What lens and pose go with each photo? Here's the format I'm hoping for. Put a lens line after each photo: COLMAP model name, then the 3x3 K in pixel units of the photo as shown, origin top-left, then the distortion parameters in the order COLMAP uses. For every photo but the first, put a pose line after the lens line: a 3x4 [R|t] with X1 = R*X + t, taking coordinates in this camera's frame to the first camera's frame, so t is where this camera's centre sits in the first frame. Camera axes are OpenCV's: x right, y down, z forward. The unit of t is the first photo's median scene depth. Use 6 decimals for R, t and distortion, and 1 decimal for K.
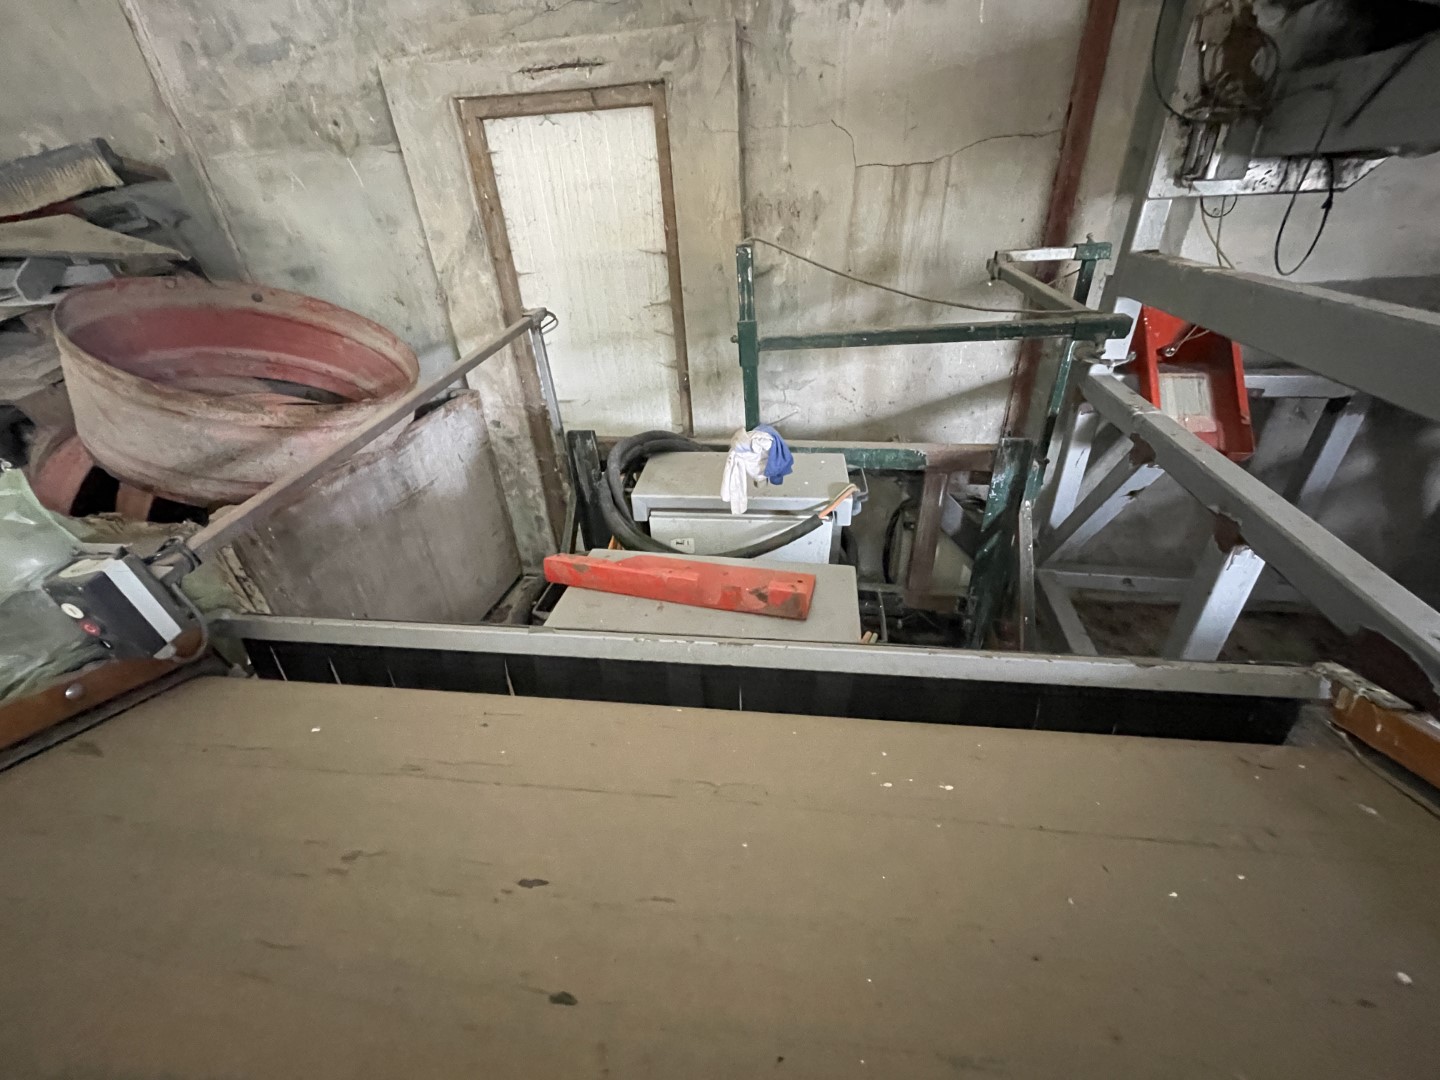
lens RADIAL K [[580.2, 0, 721.5], [0, 580.2, 539.6], [0, 0, 1]] dist [-0.007288, 0.000208]
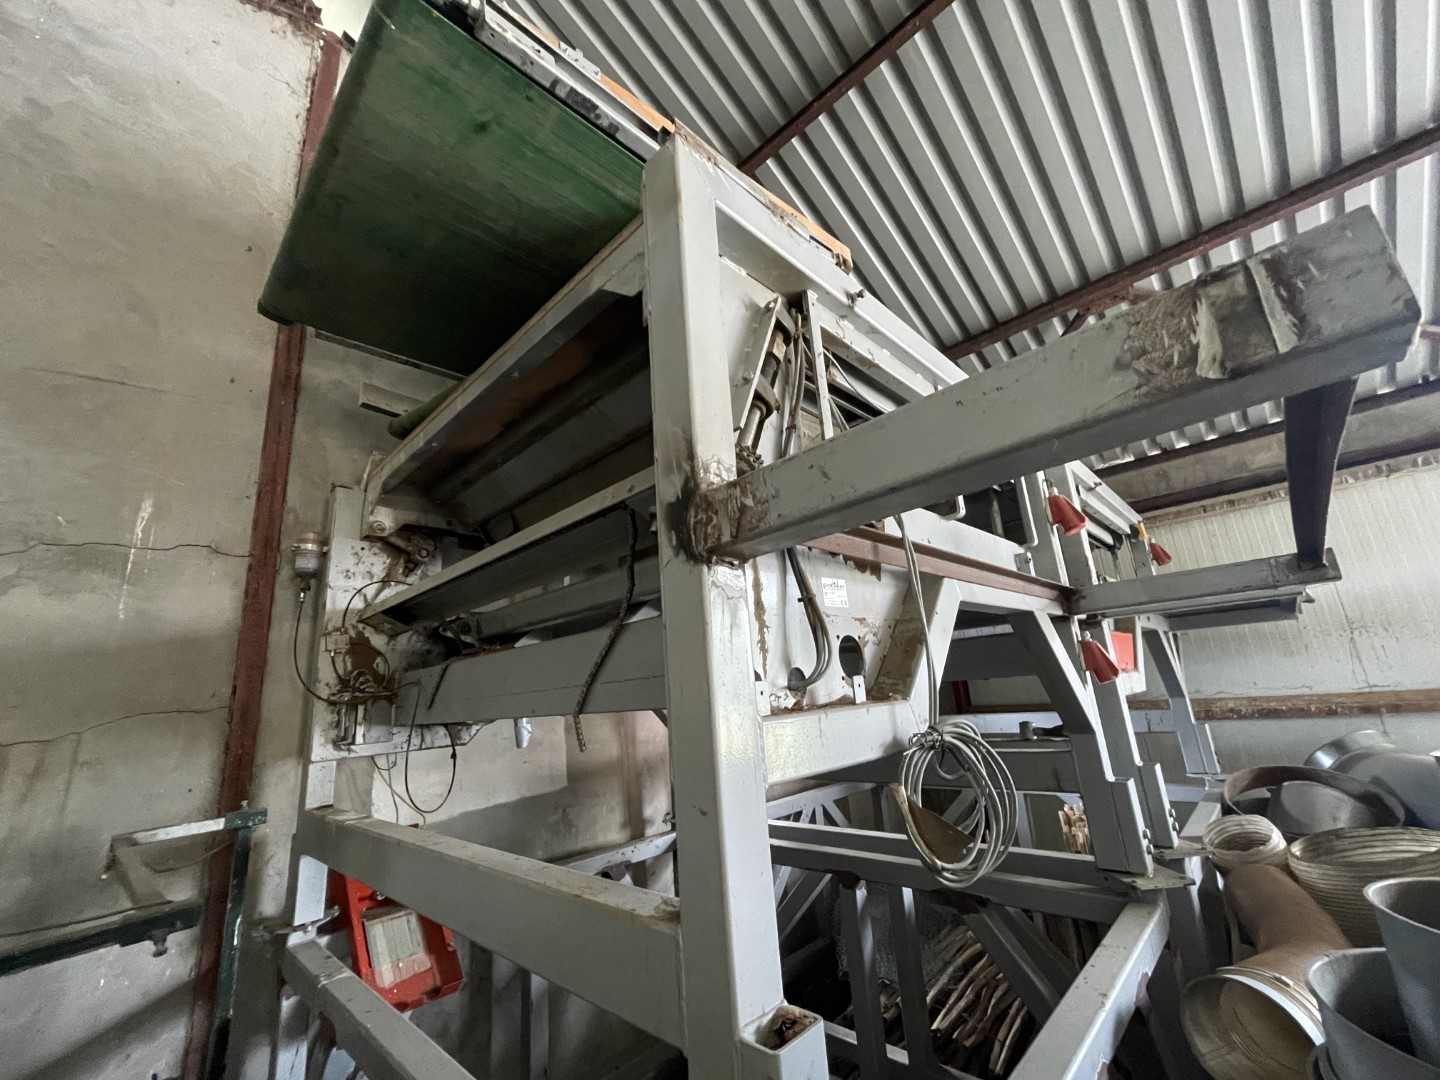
lens RADIAL K [[580.2, 0, 721.7], [0, 580.2, 535.1], [0, 0, 1]] dist [-0.007288, 0.000208]
pose [[0.552501, 0.226711, 0.802088, 0.162610], [0.470727, 0.709278, -0.524729, 0.039724], [-0.687865, 0.667477, 0.285158, -0.119128]]
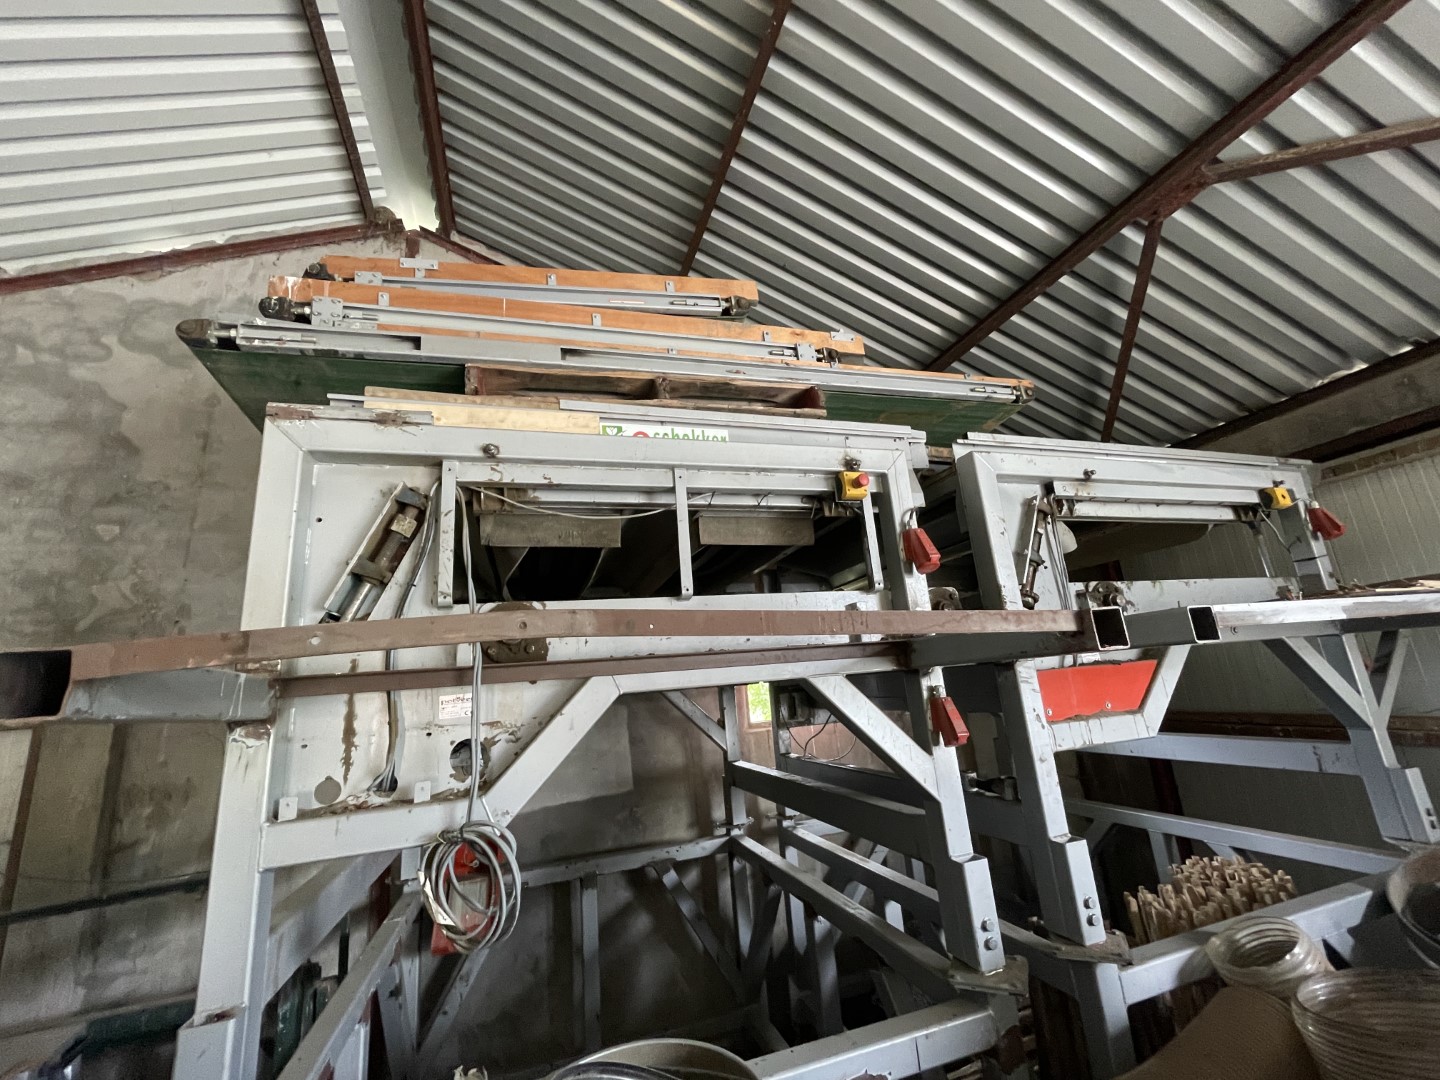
lens RADIAL K [[580.2, 0, 718.0], [0, 580.2, 544.6], [0, 0, 1]] dist [-0.007288, 0.000208]
pose [[0.878868, 0.089340, 0.468625, 0.518337], [0.282029, 0.694976, -0.661413, 0.214355], [-0.384774, 0.713461, 0.585596, -0.561605]]
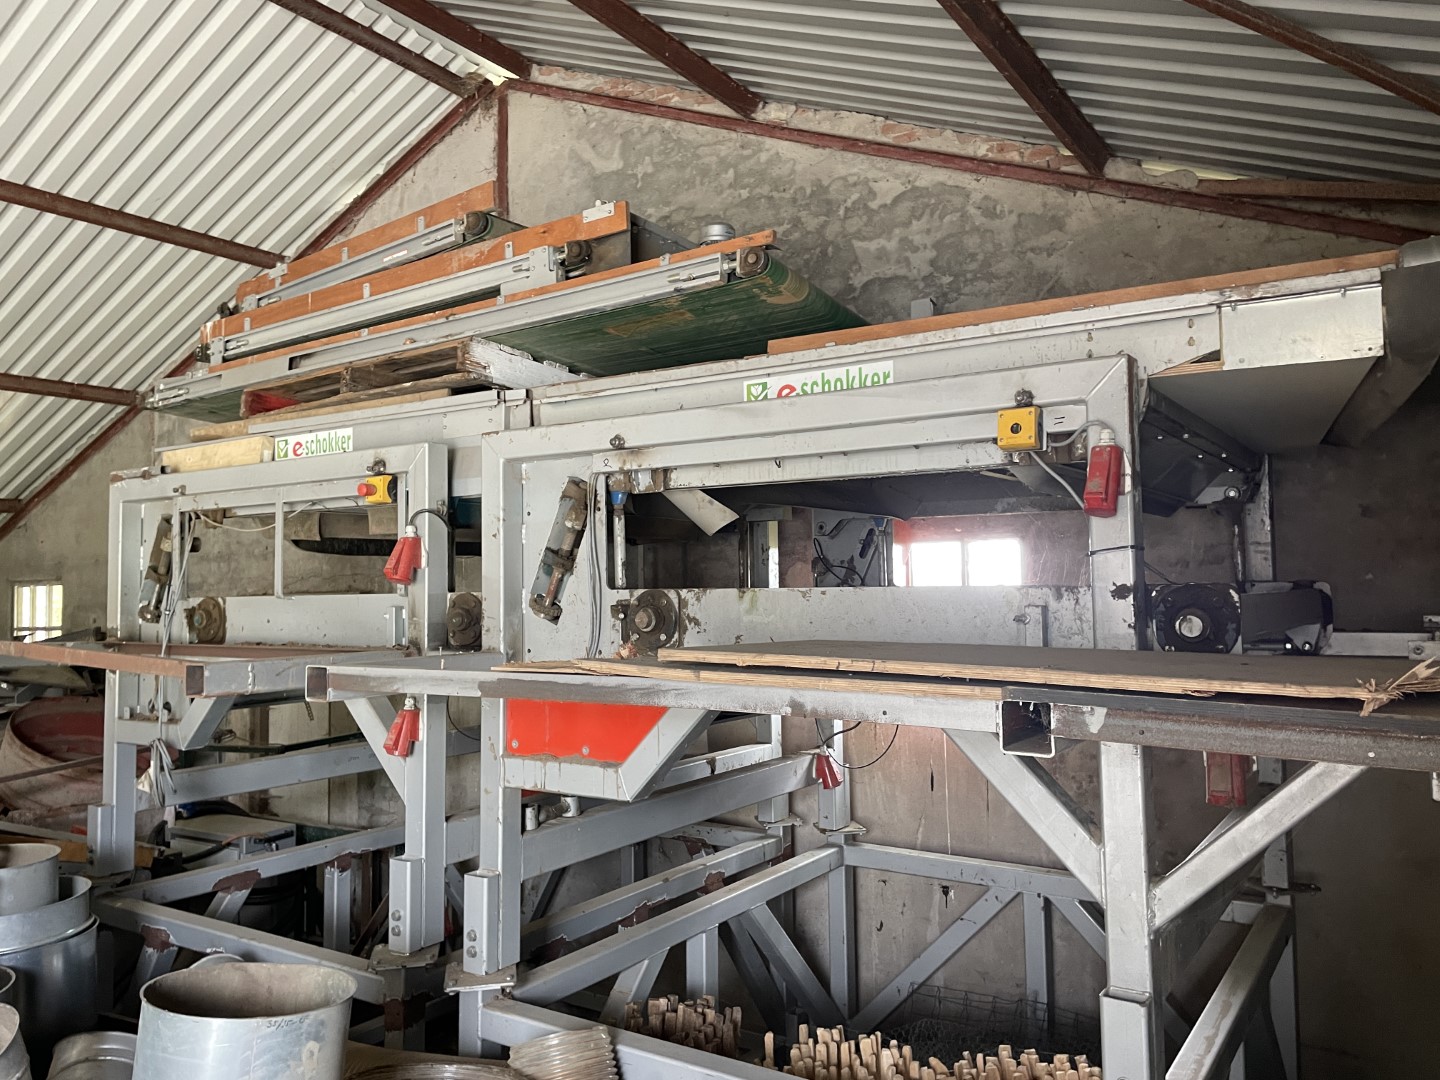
lens RADIAL K [[1071.4, 0, 718.8], [0, 1071.4, 540.4], [0, 0, 1]] dist [-0.002310, -0.003183]
pose [[0.912996, 0.025100, -0.407195, 2.028168], [-0.238181, 0.843137, -0.482068, 0.335088], [0.331221, 0.537112, 0.775760, -1.153280]]
